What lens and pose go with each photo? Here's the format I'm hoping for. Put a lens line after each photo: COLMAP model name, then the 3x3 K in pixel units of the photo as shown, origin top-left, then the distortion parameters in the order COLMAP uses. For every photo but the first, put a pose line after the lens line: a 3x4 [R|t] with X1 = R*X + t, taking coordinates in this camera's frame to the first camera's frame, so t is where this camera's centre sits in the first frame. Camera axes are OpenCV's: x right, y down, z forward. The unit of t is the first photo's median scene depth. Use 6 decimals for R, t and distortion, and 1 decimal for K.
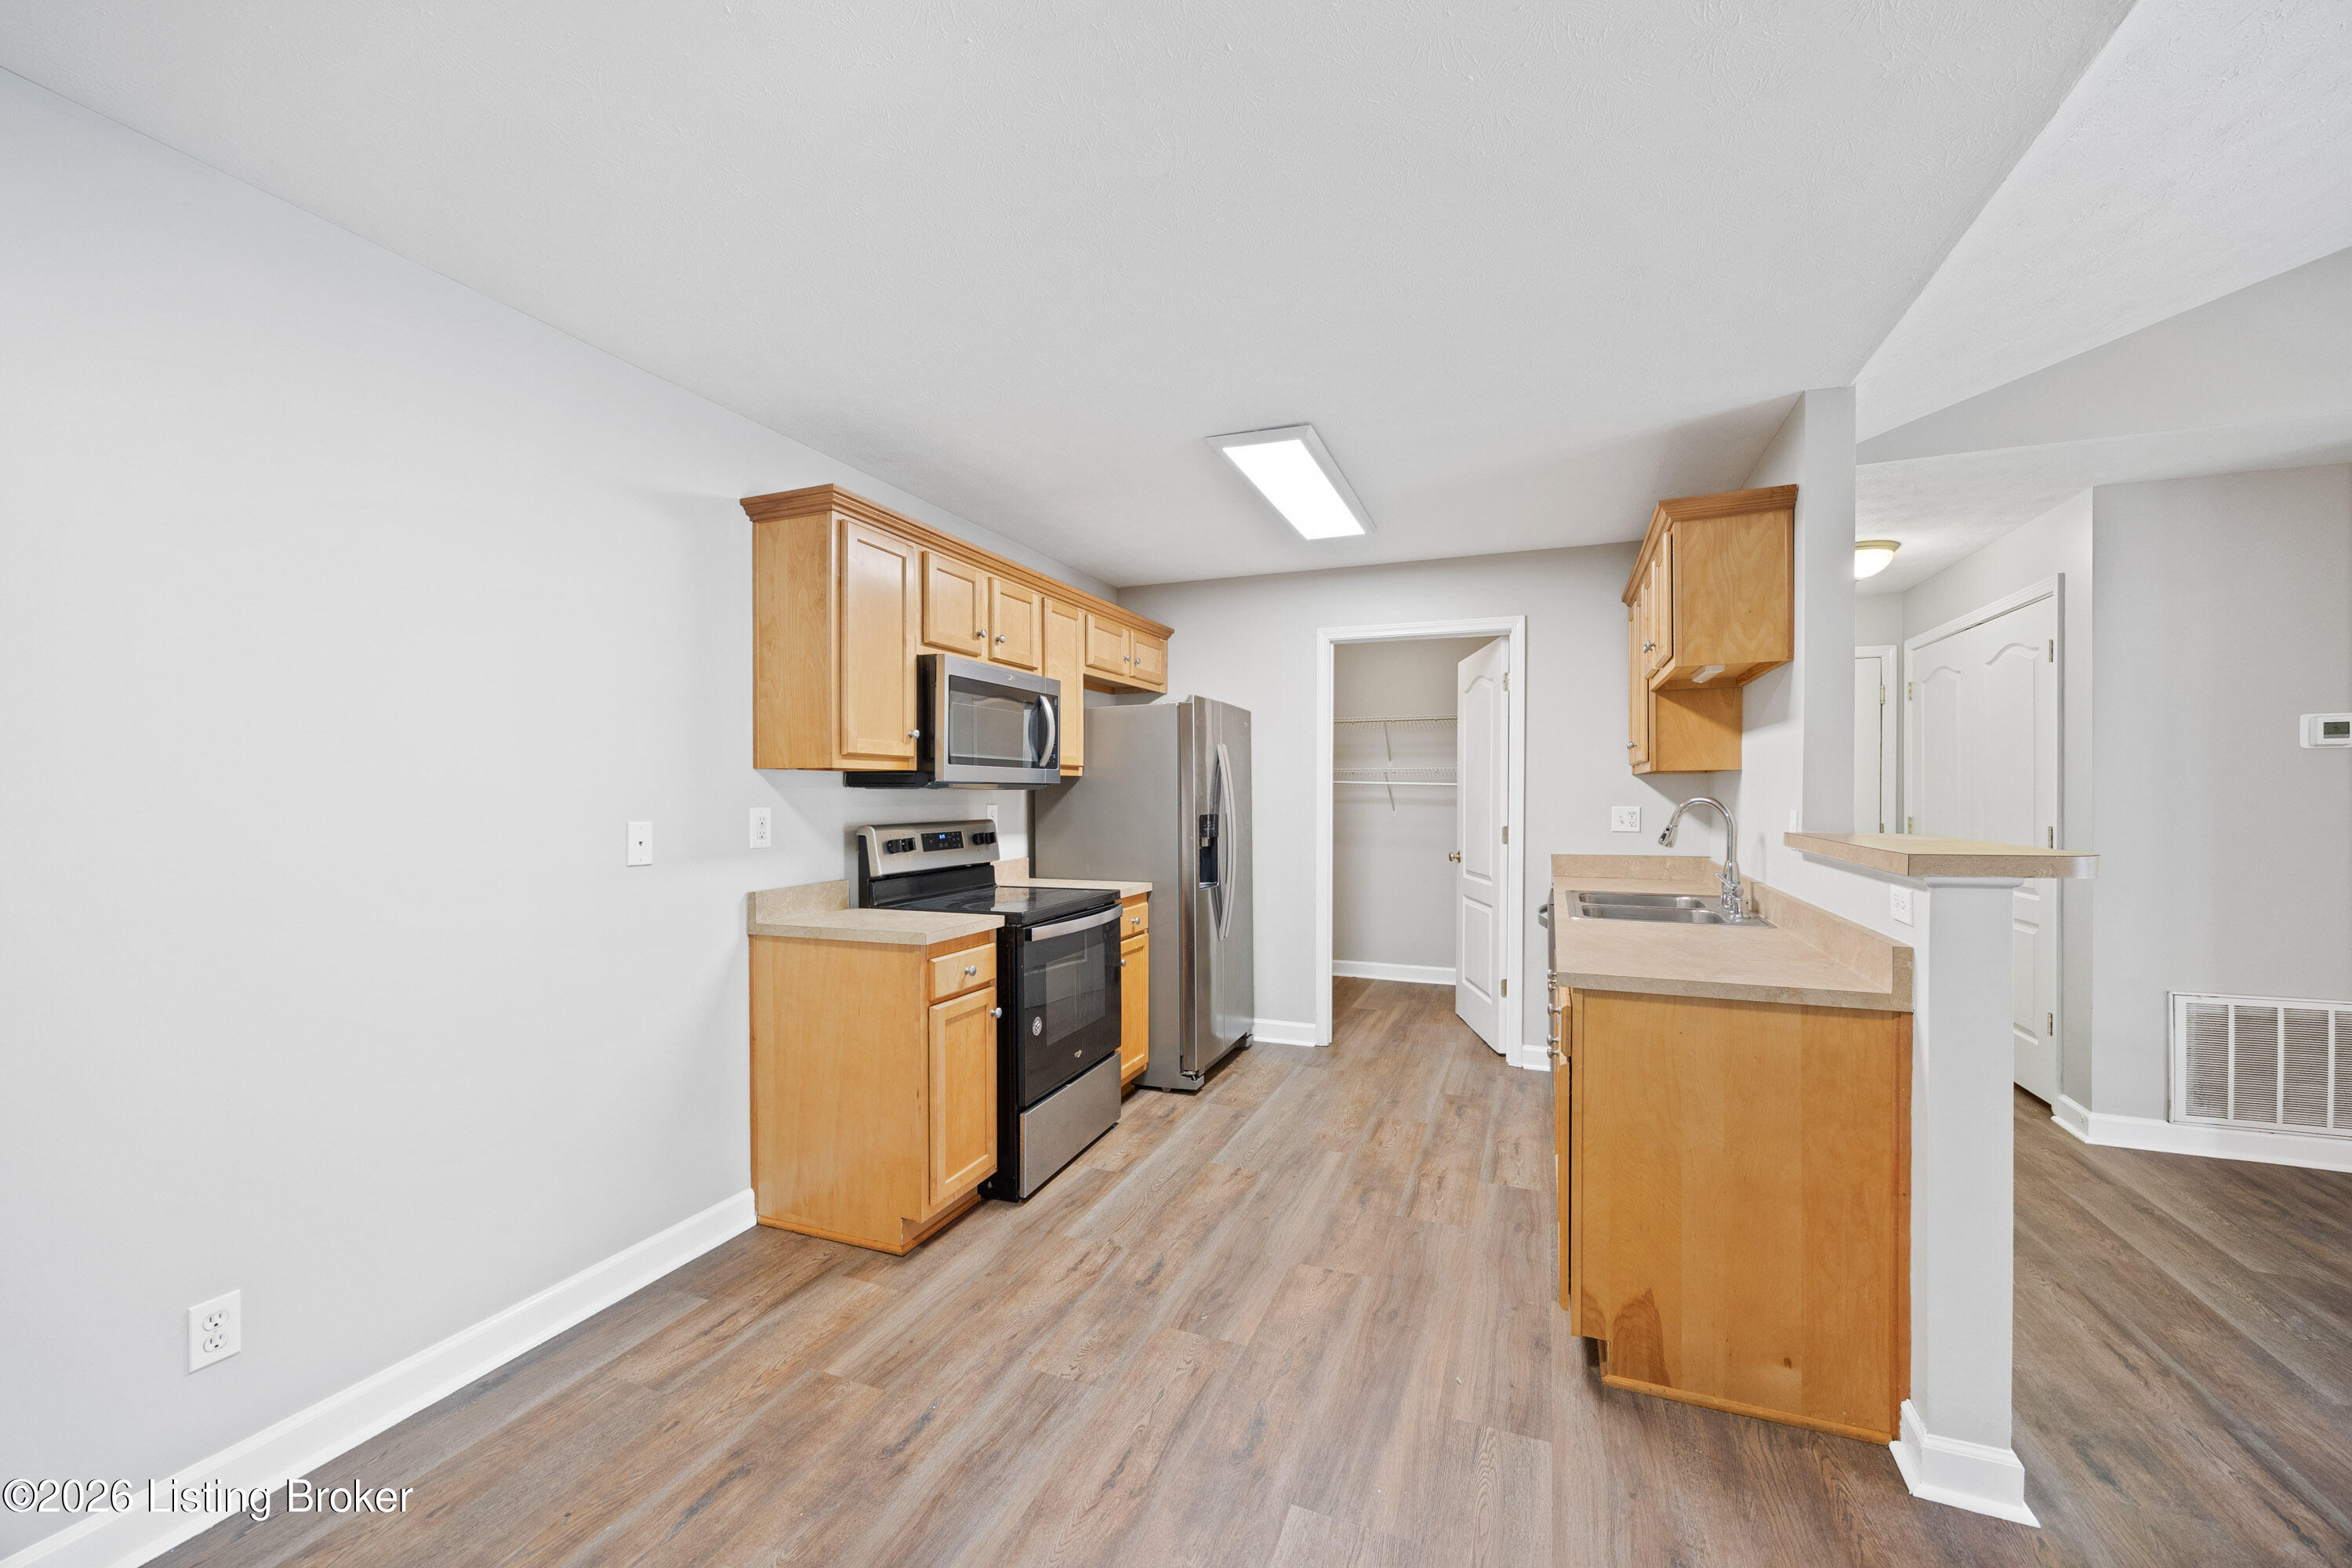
lens RADIAL K [[932.7, 0, 1139.1], [0, 932.7, 804.7], [0, 0, 1]] dist [-0.002355, -0.000300]
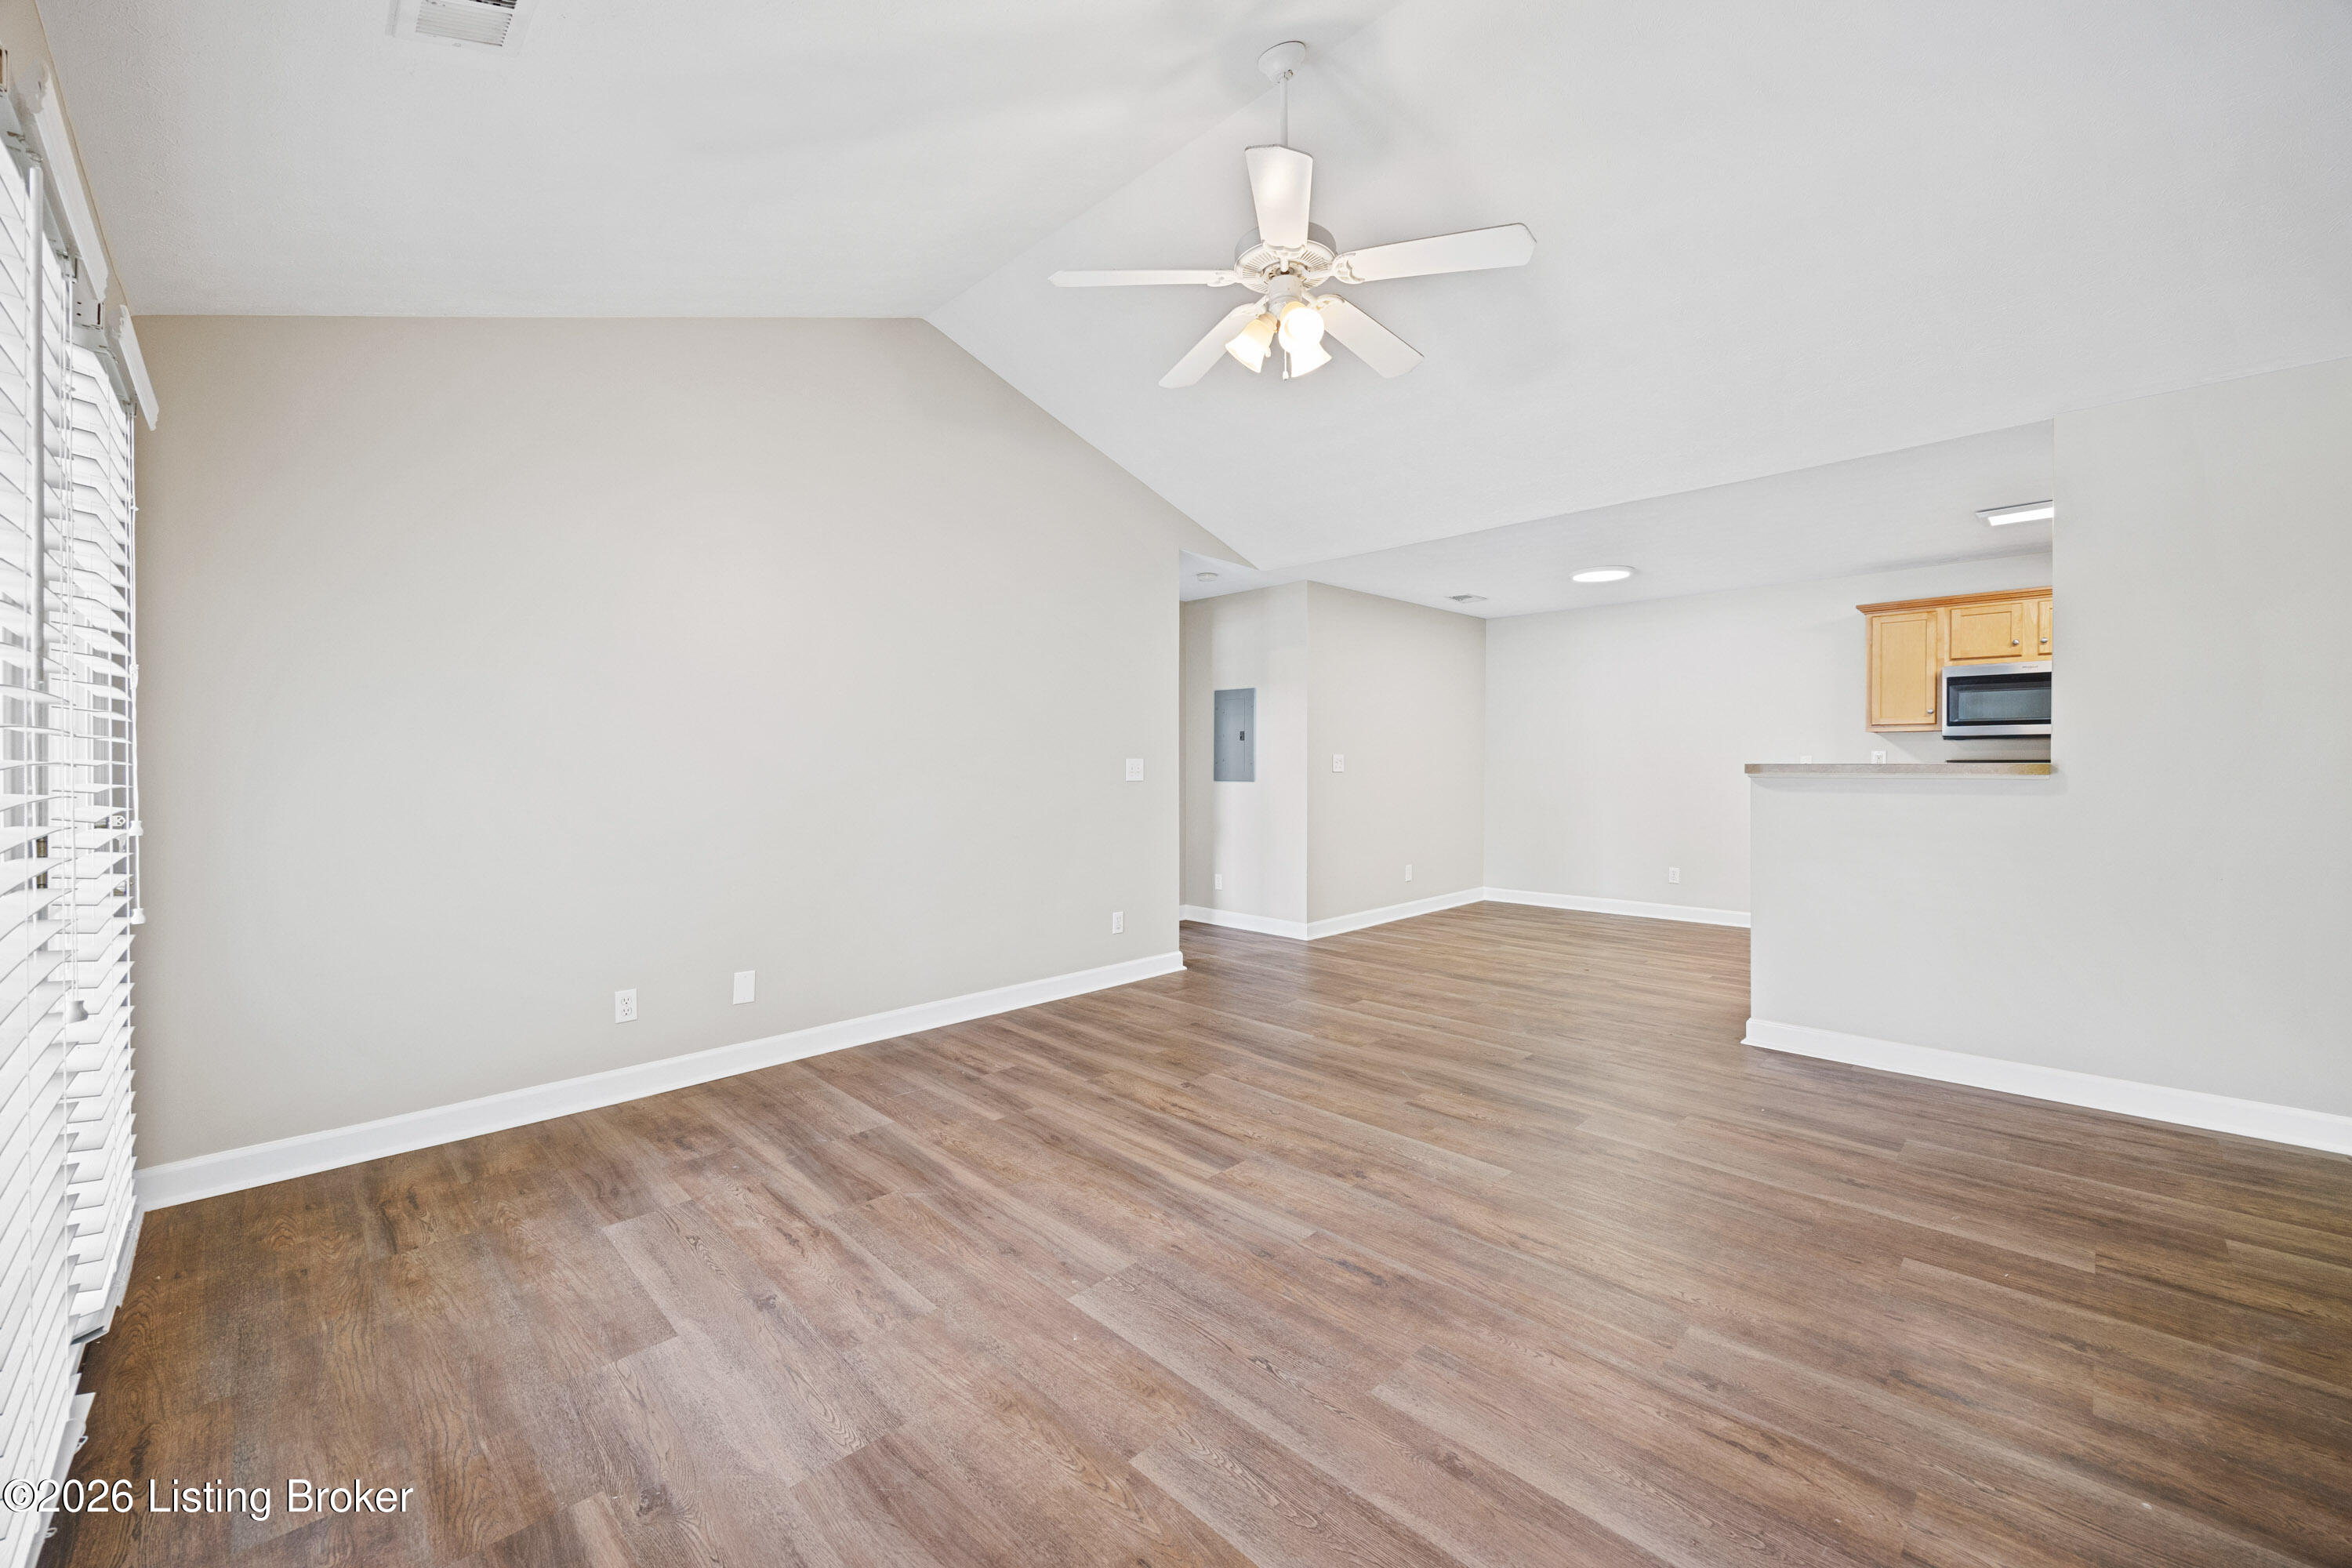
lens RADIAL K [[898.5, 0, 1241.0], [0, 898.5, 763.5], [0, 0, 1]] dist [-0.001809, -0.000030]
pose [[-0.341871, 0.006847, -0.939722, 1.872346], [-0.006348, 0.999934, 0.009595, 0.020199], [0.939726, 0.009245, -0.341804, 0.297850]]
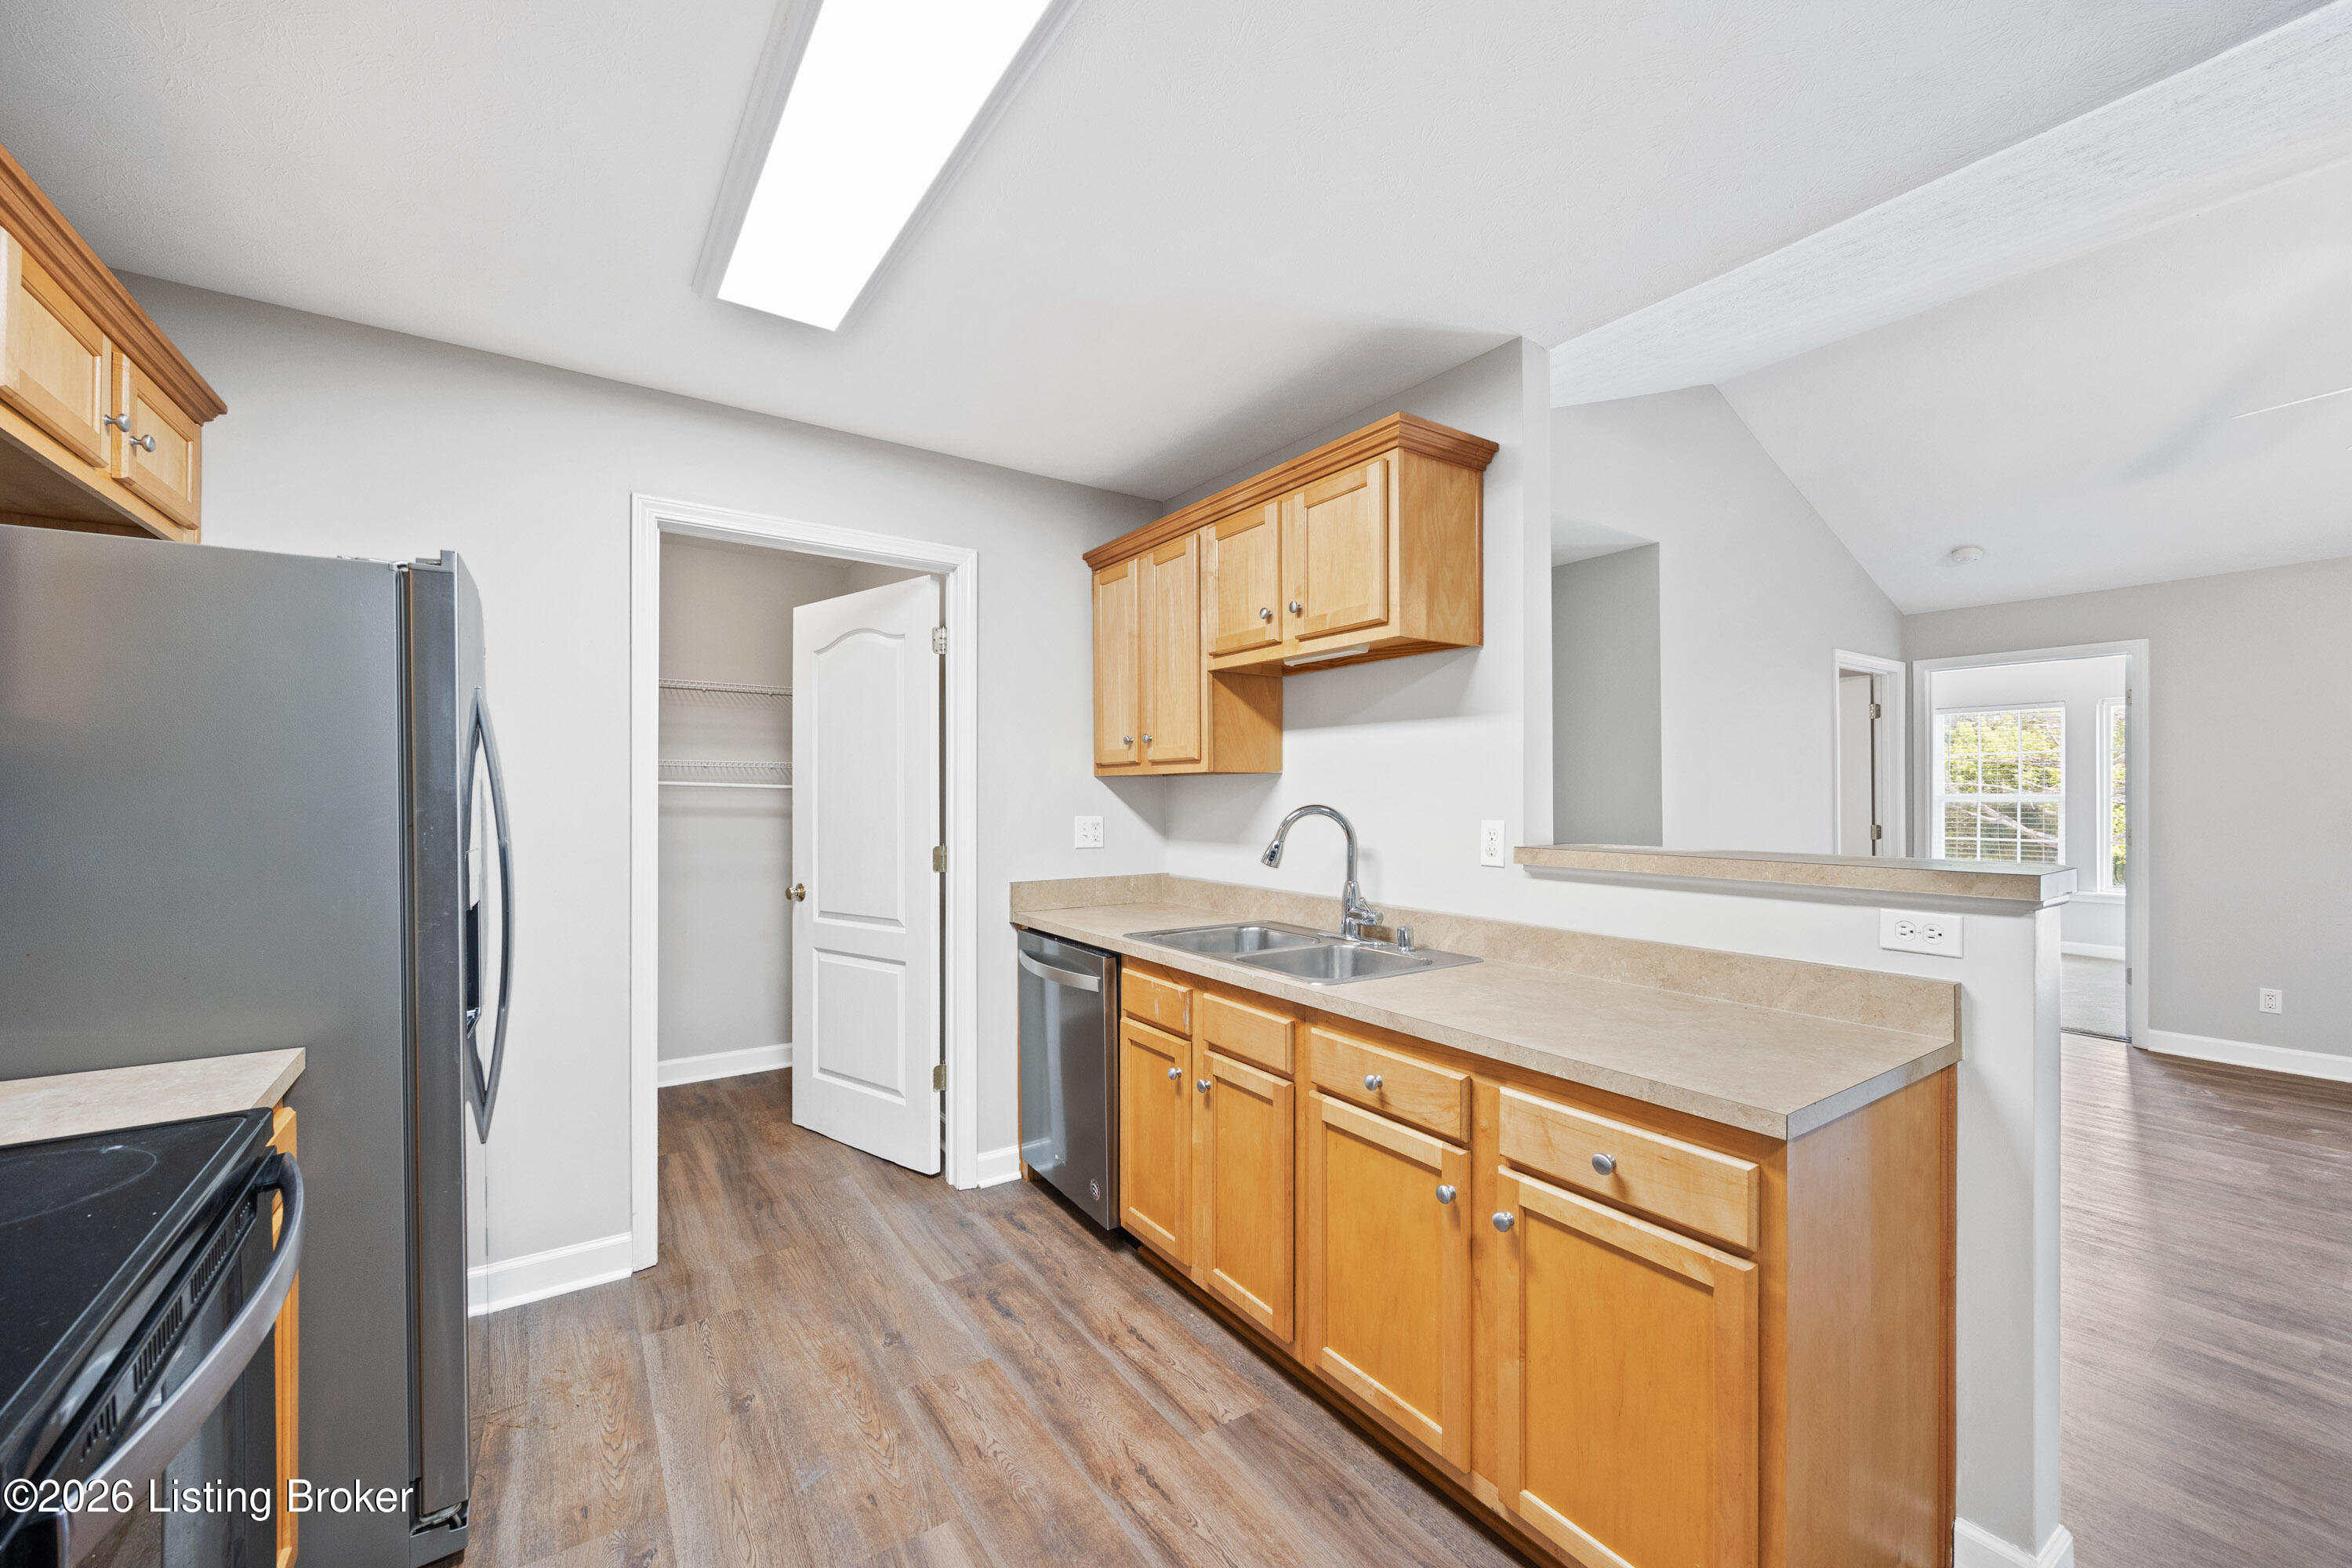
lens RADIAL K [[929.0, 0, 1189.3], [0, 929.0, 797.0], [0, 0, 1]] dist [-0.000496, 0.000065]
pose [[0.517318, 0.001505, 0.855792, -0.148669], [0.009778, 0.999923, -0.007669, -0.010027], [-0.855737, 0.012335, 0.517264, 0.662756]]
